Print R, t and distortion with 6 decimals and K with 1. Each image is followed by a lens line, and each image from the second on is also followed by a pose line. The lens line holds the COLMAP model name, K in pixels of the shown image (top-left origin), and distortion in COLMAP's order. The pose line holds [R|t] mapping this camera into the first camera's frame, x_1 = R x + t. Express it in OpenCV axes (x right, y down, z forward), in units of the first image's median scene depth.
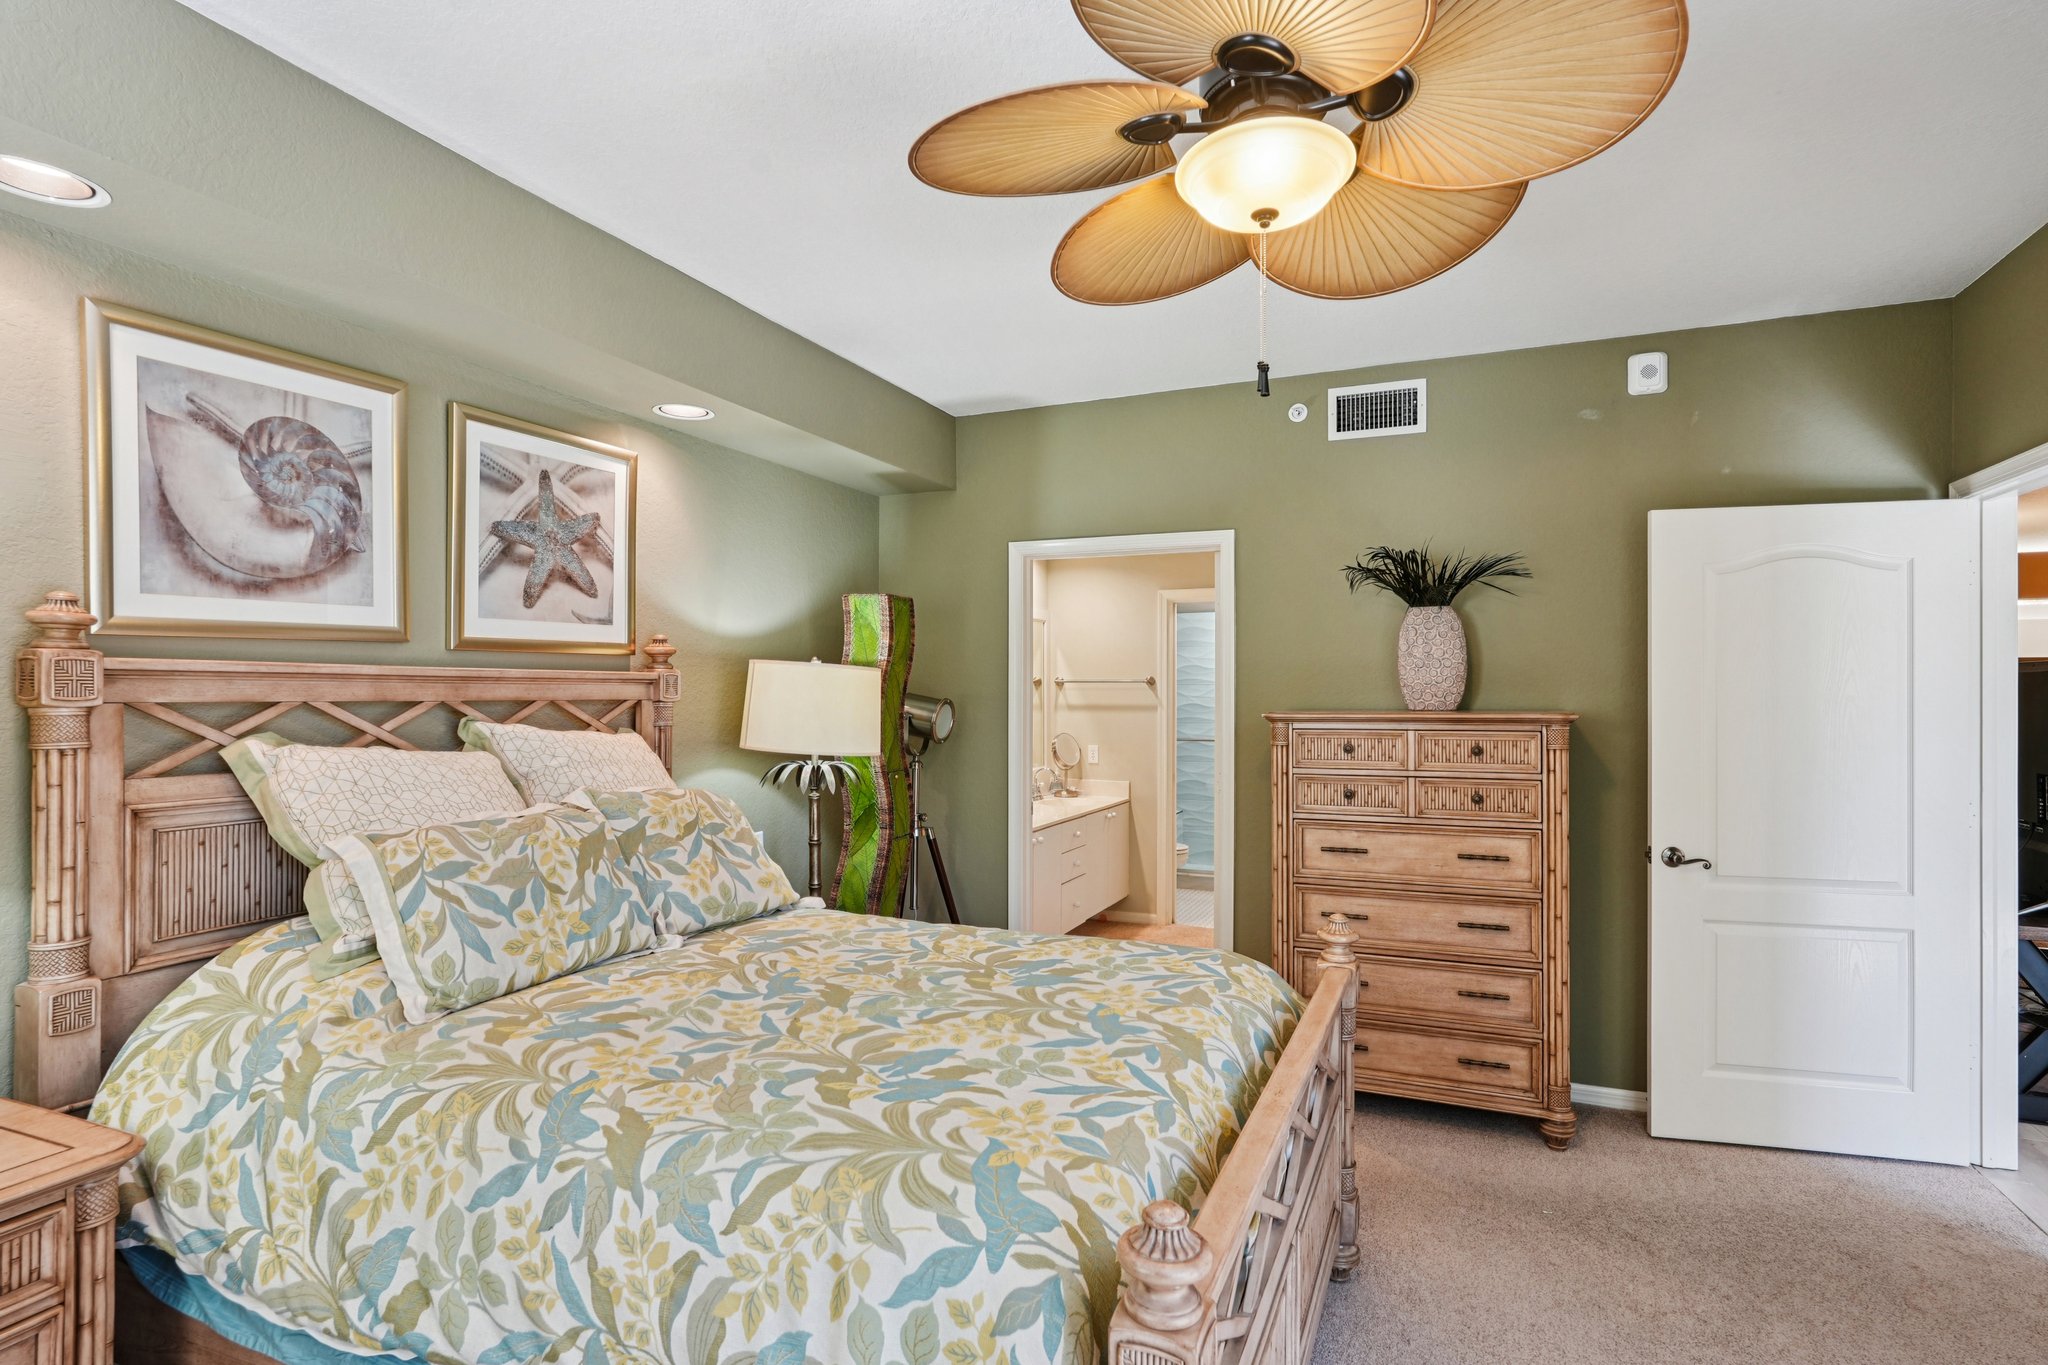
lens RADIAL K [[1057.0, 0, 1022.5], [0, 1057.0, 678.4], [0, 0, 1]] dist [0.003329, 0.000412]
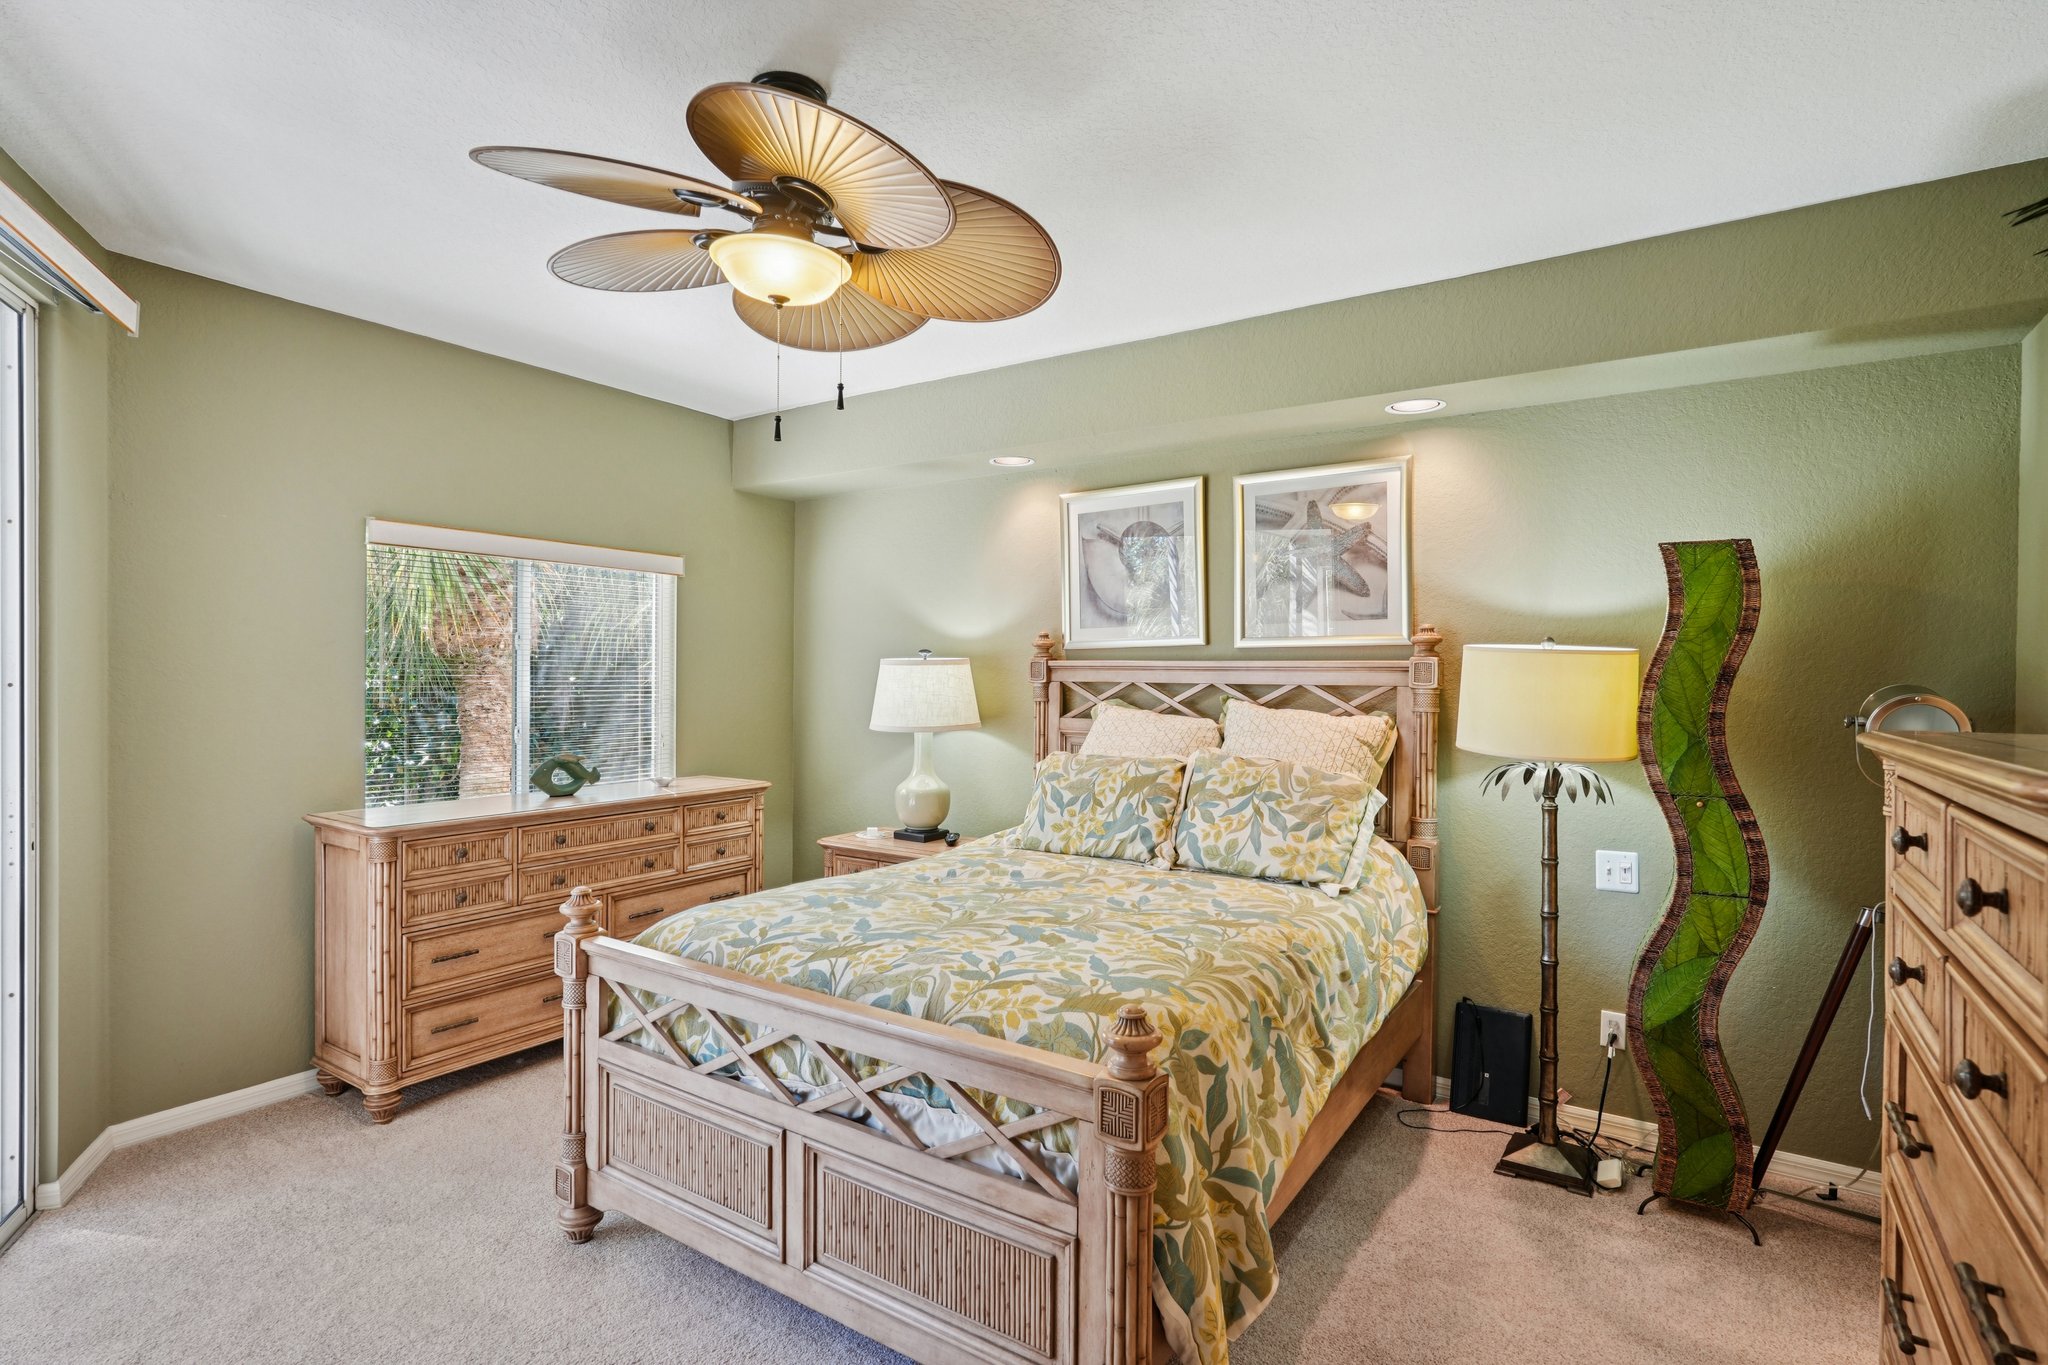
lens RADIAL K [[1057.0, 0, 1025.3], [0, 1057.0, 683.3], [0, 0, 1]] dist [0.003329, 0.000412]
pose [[-0.217094, -0.002378, -0.976148, 1.024613], [-0.001171, 0.999997, -0.002175, 0.026043], [0.976150, 0.000671, -0.217096, 1.154229]]
